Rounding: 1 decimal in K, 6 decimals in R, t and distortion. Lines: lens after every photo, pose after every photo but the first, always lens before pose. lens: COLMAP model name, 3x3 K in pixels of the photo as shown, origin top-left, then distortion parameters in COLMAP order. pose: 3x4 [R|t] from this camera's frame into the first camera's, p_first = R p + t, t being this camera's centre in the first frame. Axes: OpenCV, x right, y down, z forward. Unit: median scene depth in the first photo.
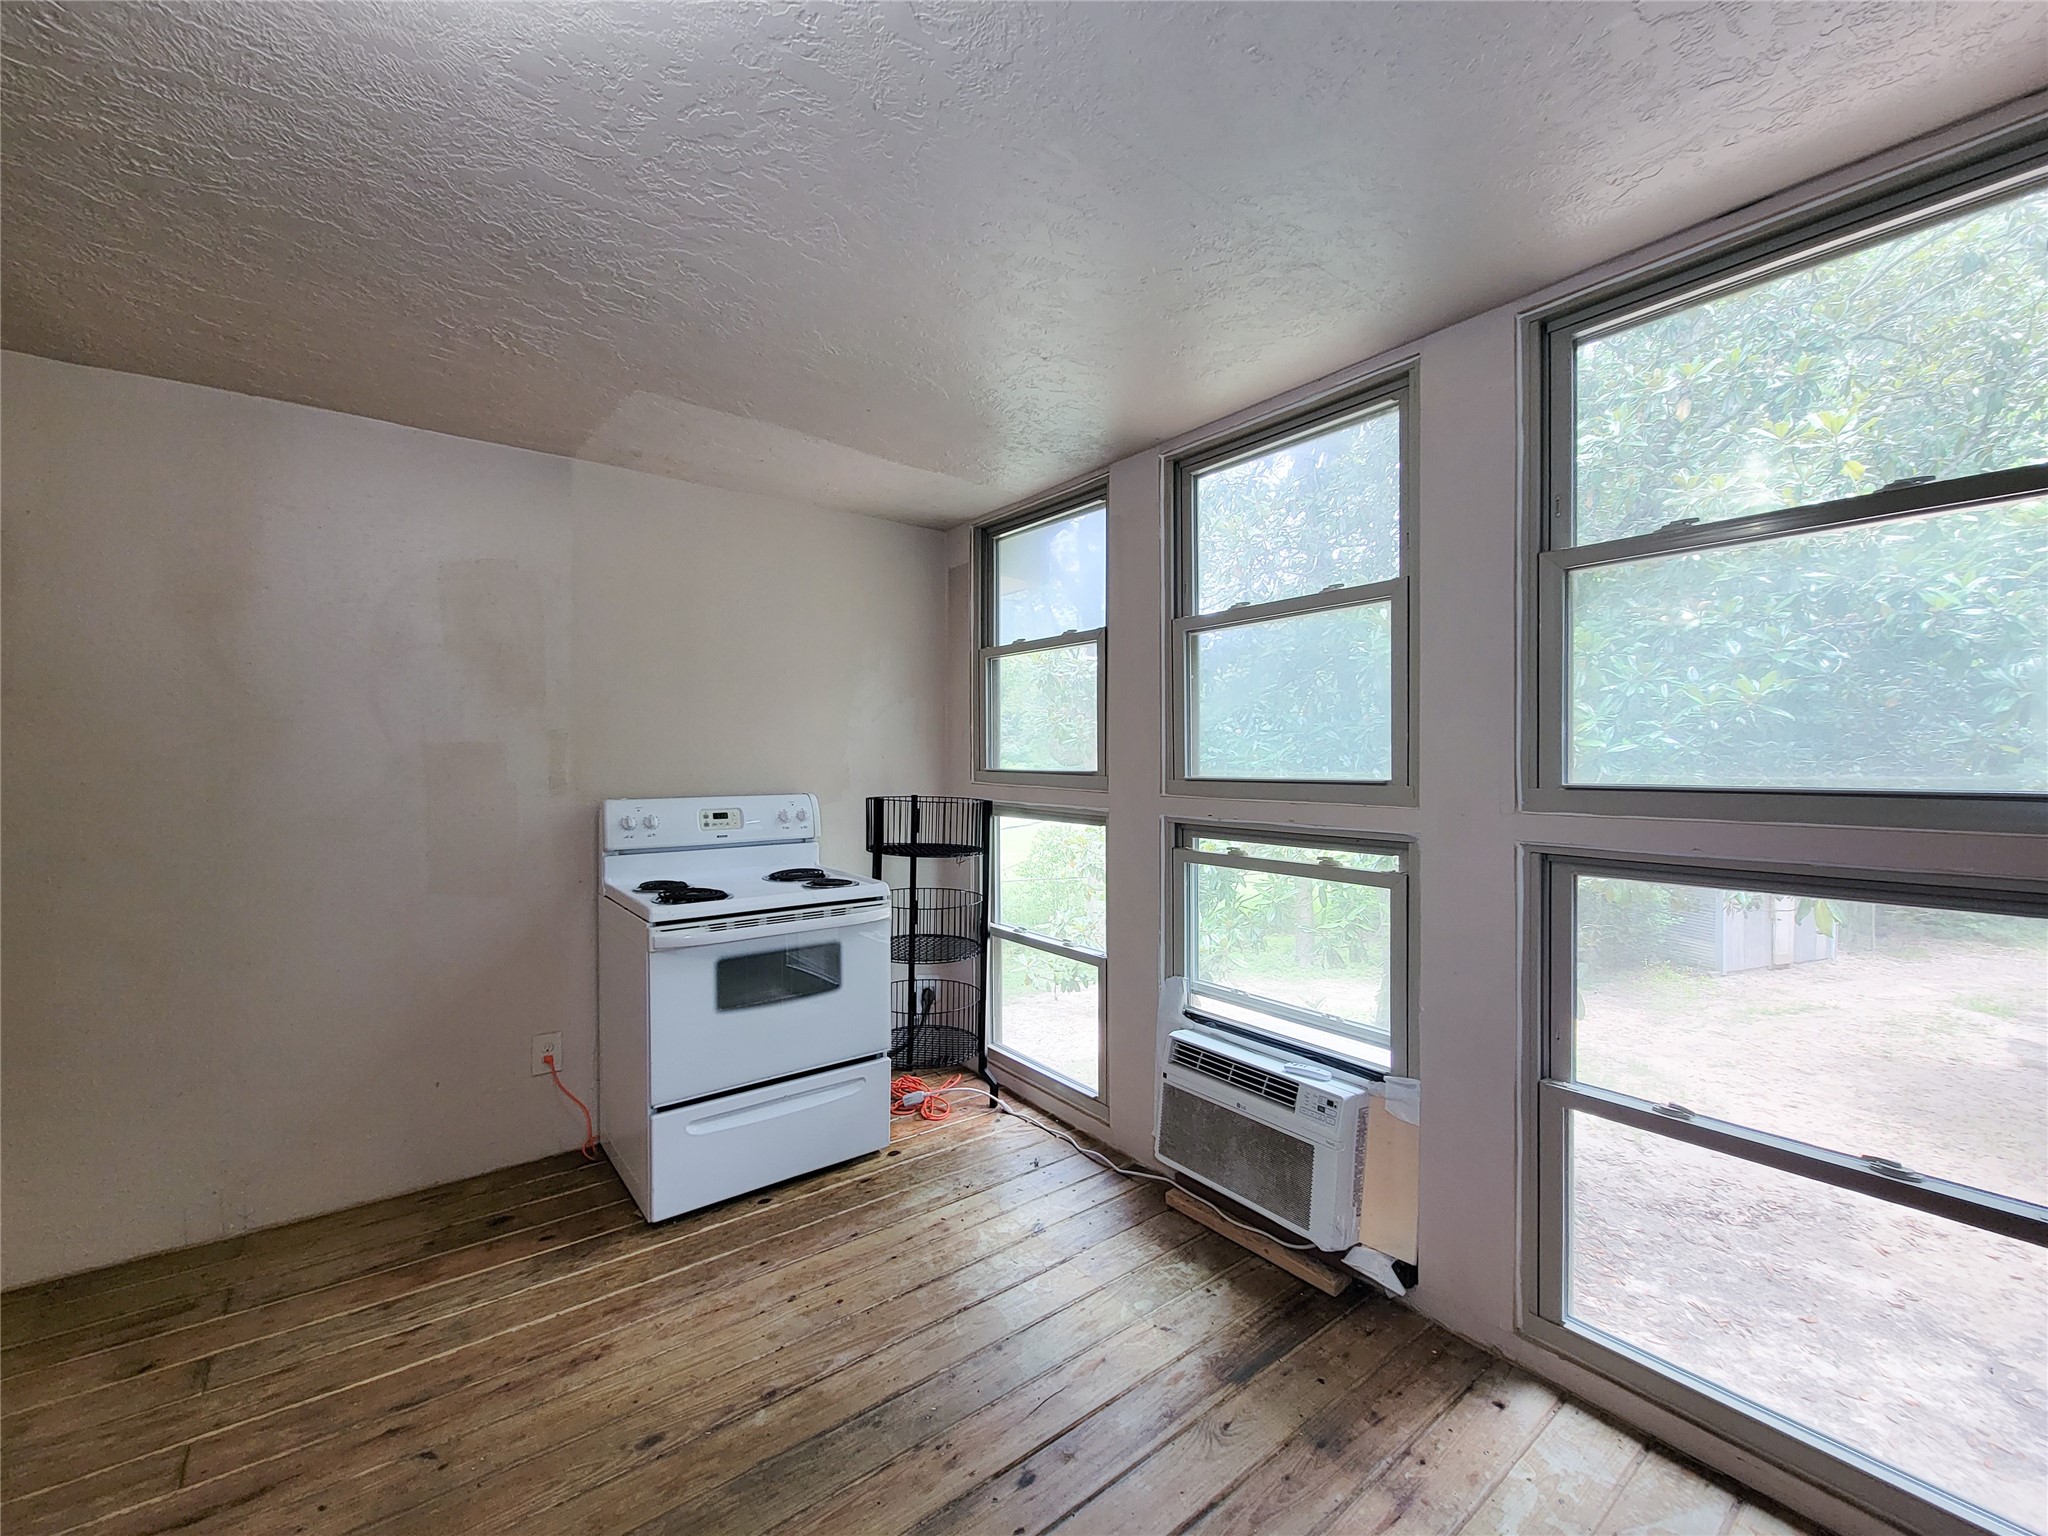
lens RADIAL K [[848.4, 0, 1014.0], [0, 848.4, 769.2], [0, 0, 1]] dist [-0.000994, -0.000232]
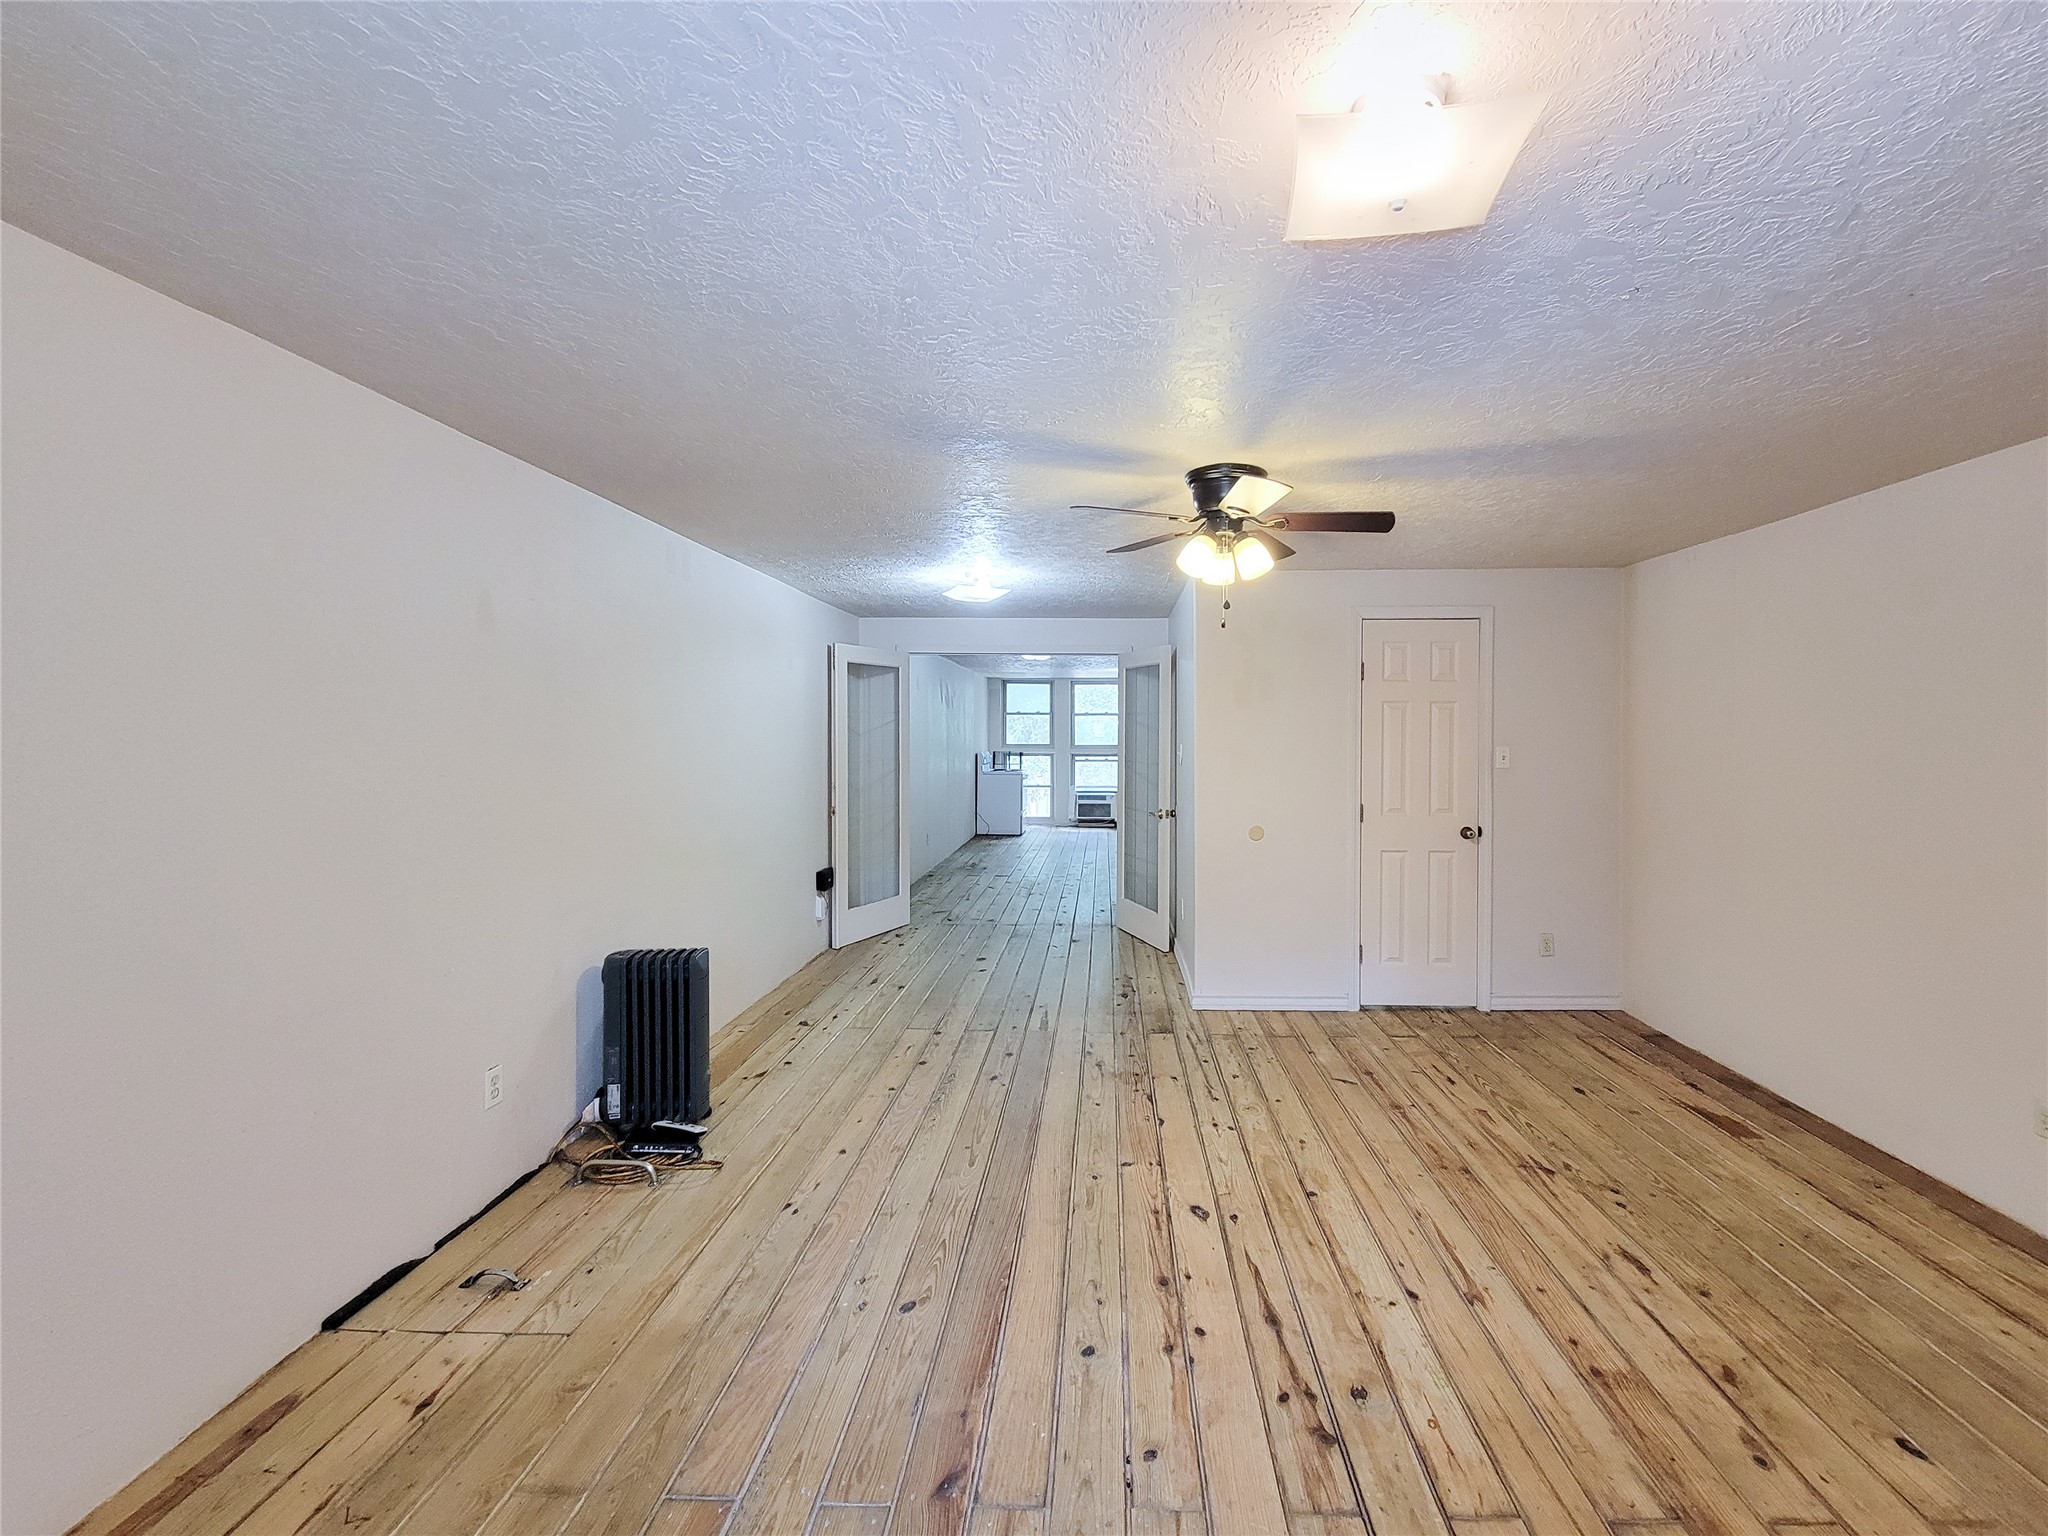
lens RADIAL K [[869.4, 0, 1084.7], [0, 869.4, 741.9], [0, 0, 1]] dist [0.008989, -0.005072]
pose [[0.626824, -0.009627, 0.779102, -4.274802], [0.010221, 0.999939, 0.004133, -0.033122], [-0.779094, 0.005372, 0.626884, -2.574332]]
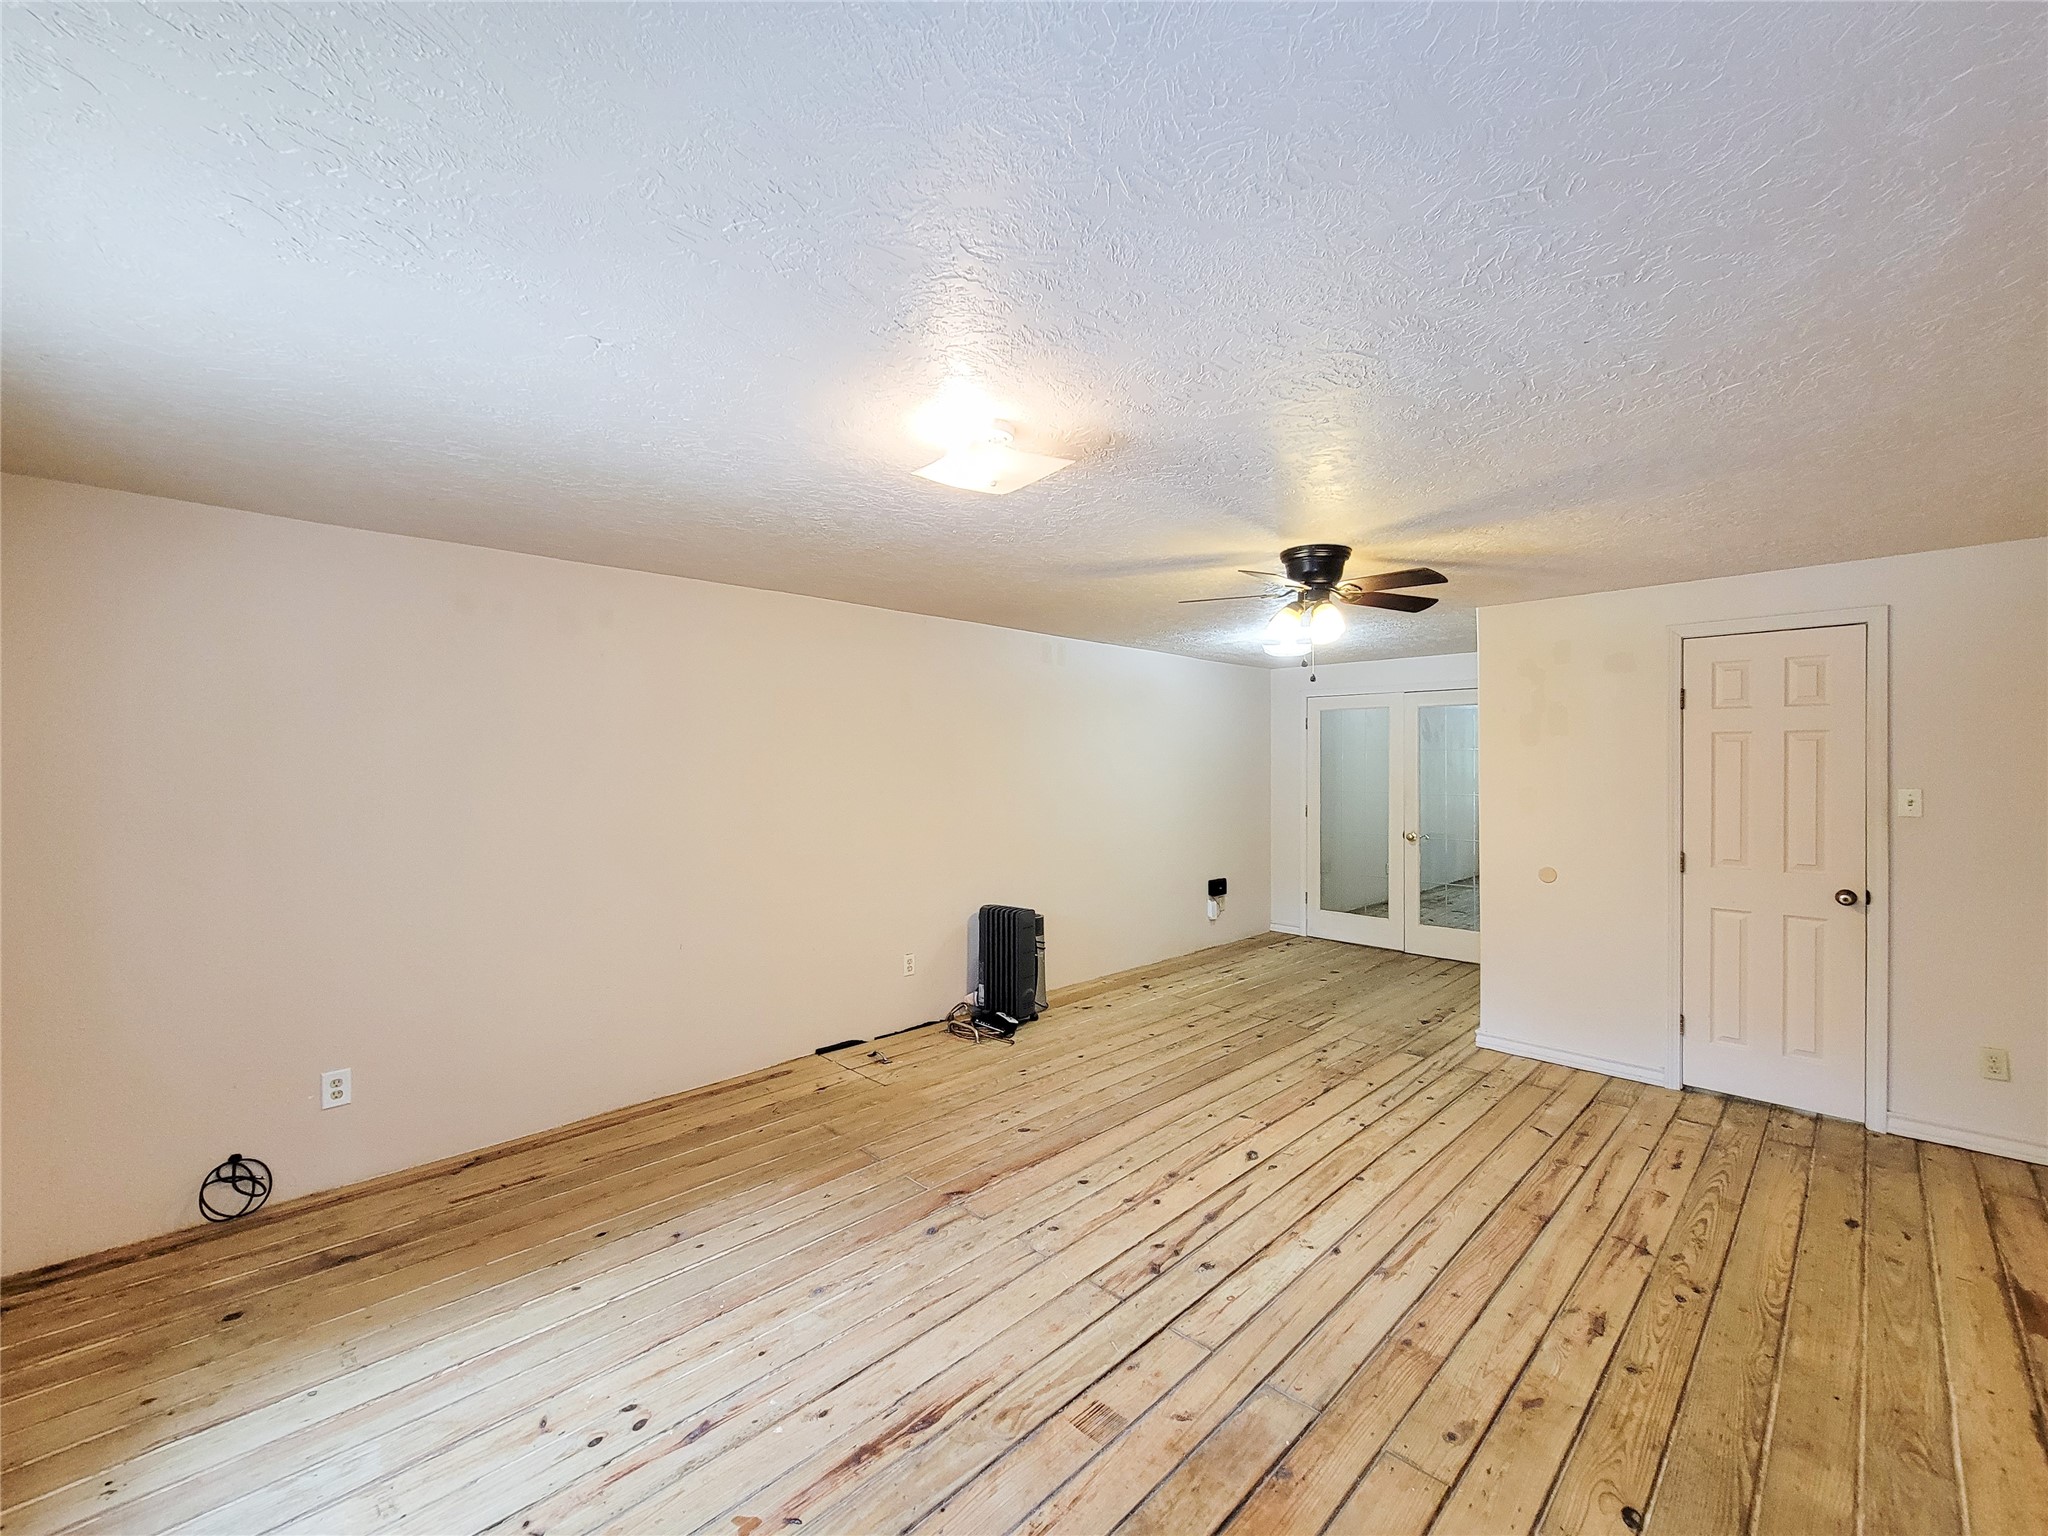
lens RADIAL K [[851.4, 0, 1042.8], [0, 851.4, 769.1], [0, 0, 1]] dist [0.000752, -0.000236]
pose [[0.991302, -0.002953, 0.131571, -3.800585], [0.003947, 0.999966, -0.007297, -0.032565], [-0.131545, 0.007753, 0.991280, -3.335592]]
